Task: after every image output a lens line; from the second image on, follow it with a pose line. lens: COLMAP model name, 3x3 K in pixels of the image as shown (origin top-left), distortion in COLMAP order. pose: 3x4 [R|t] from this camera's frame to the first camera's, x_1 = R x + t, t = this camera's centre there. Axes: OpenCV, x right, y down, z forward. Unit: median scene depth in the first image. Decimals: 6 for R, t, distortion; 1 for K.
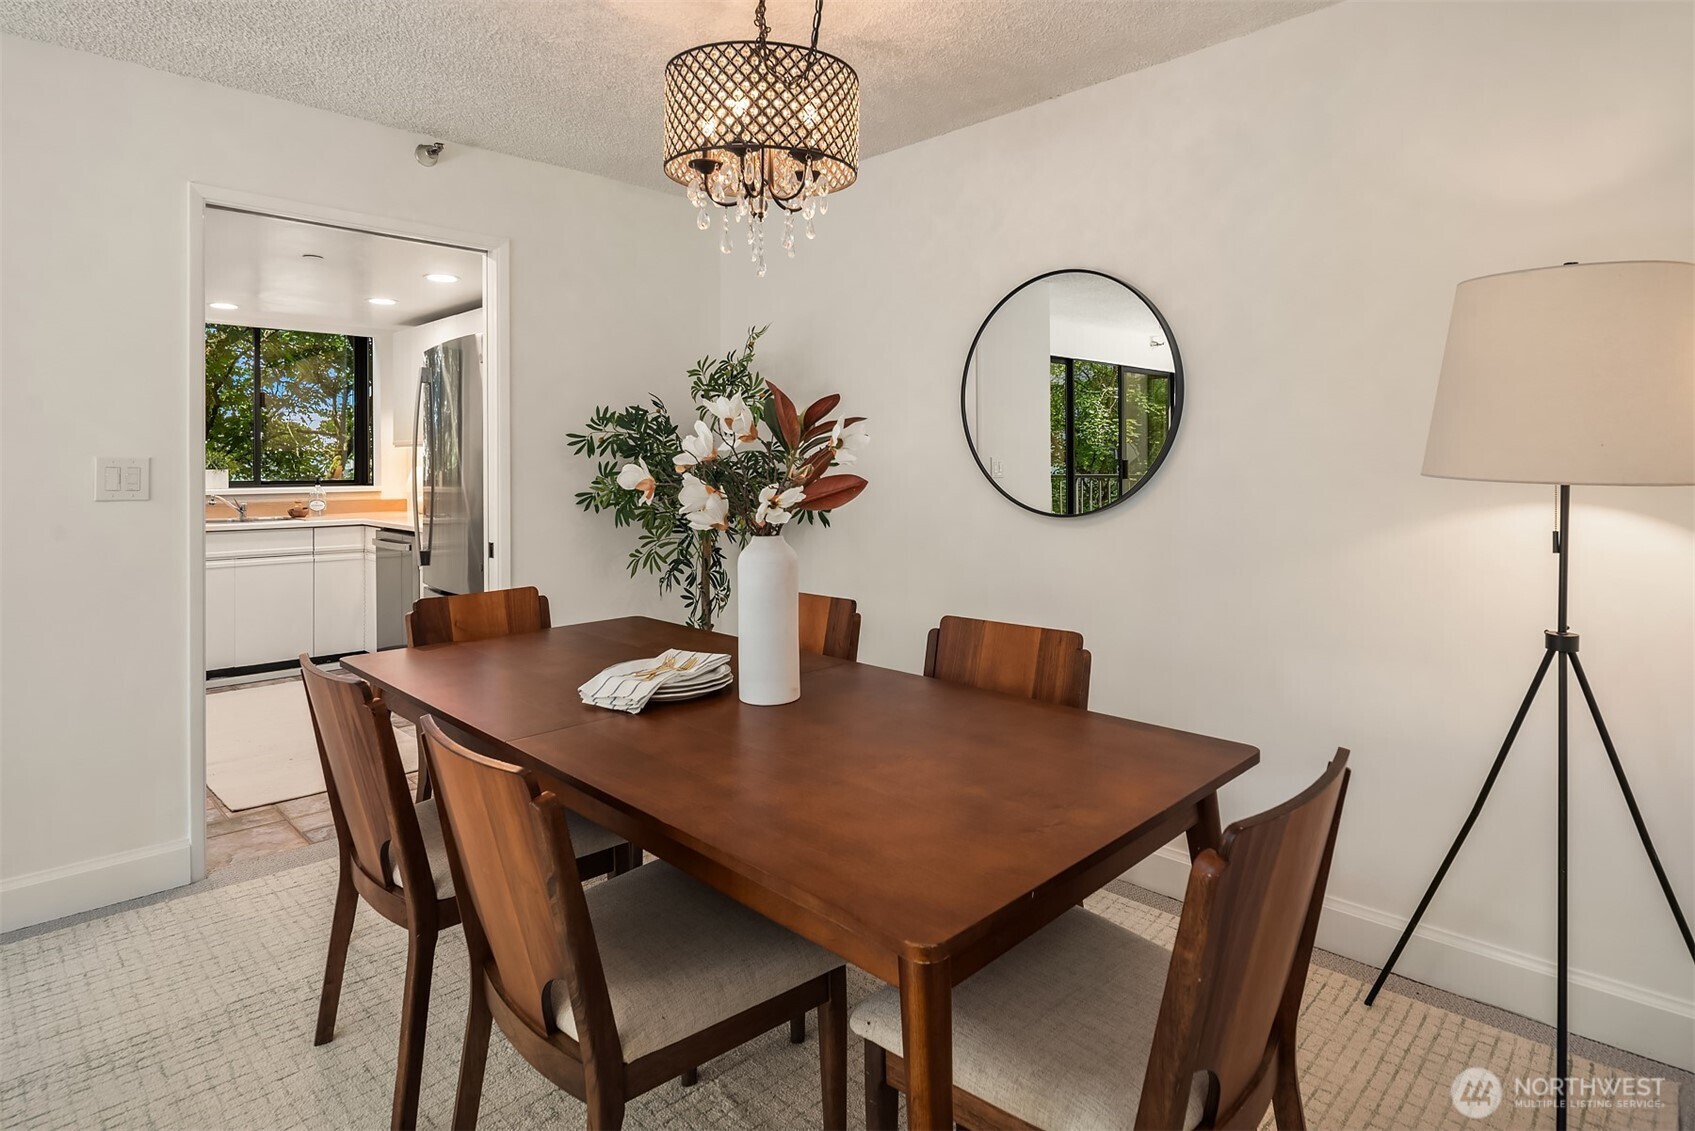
lens RADIAL K [[911.6, 0, 849.0], [0, 911.6, 466.2], [0, 0, 1]] dist [-0.002292, 0.000068]
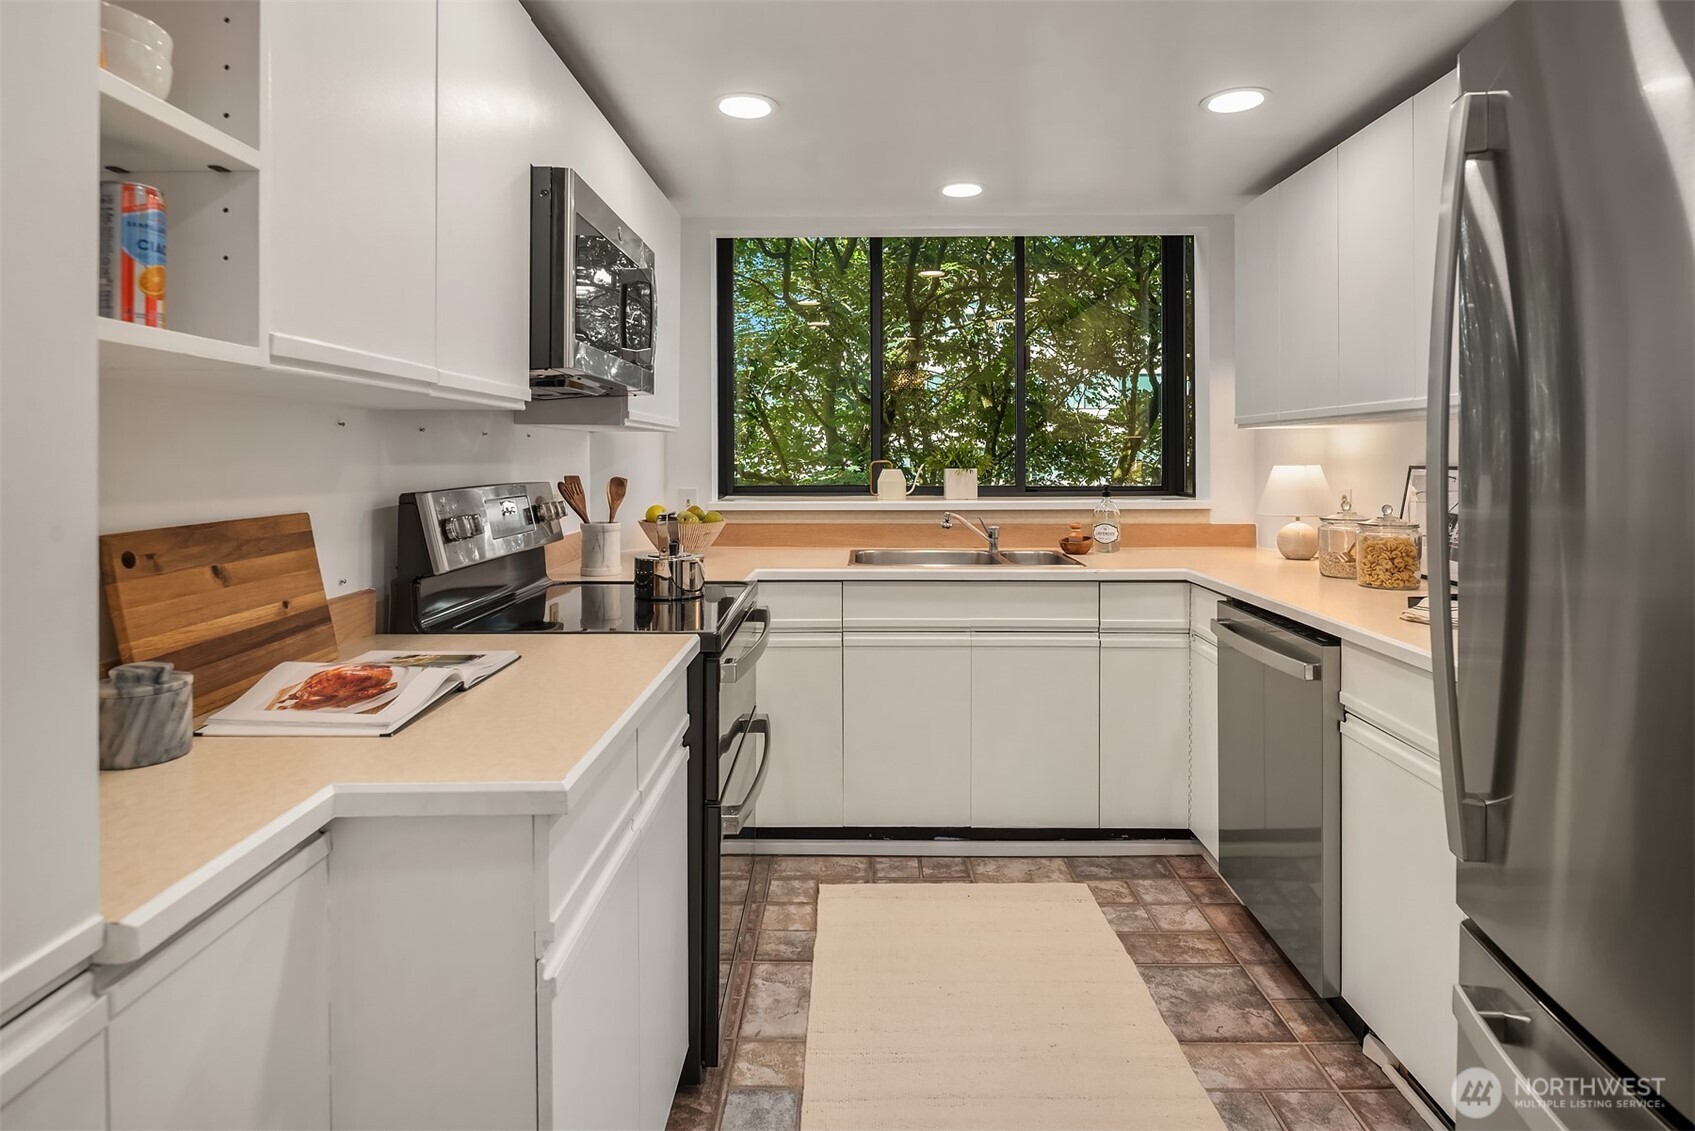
lens RADIAL K [[906.5, 0, 845.1], [0, 906.5, 442.9], [0, 0, 1]] dist [-0.004525, -0.002259]
pose [[0.690684, -0.009827, -0.723090, -0.688502], [-0.001123, 0.999892, -0.014661, -0.010560], [0.723156, 0.010938, 0.690598, 1.180183]]
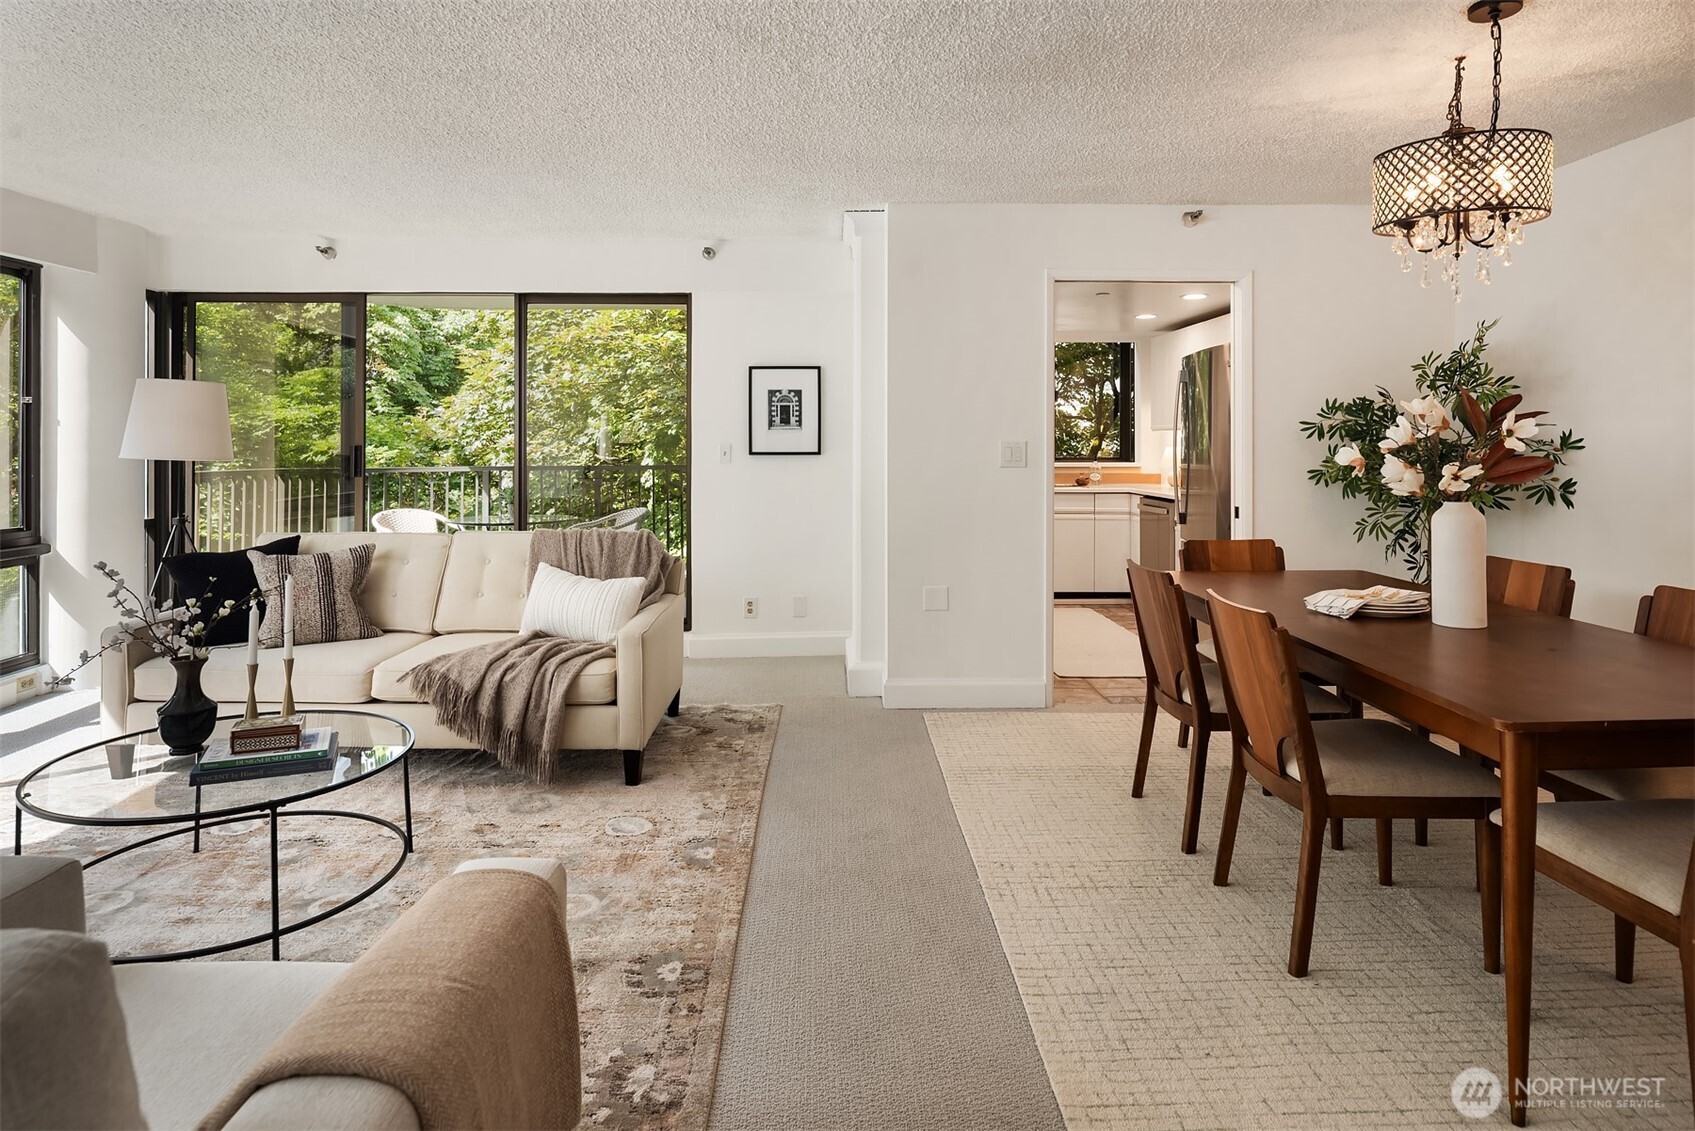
lens RADIAL K [[919.4, 0, 827.8], [0, 919.4, 443.4], [0, 0, 1]] dist [-0.004457, -0.002697]
pose [[0.710087, 0.001991, -0.704111, 0.156582], [-0.004188, 0.999990, -0.001395, -0.002320], [0.704102, 0.003940, 0.710088, -0.465453]]
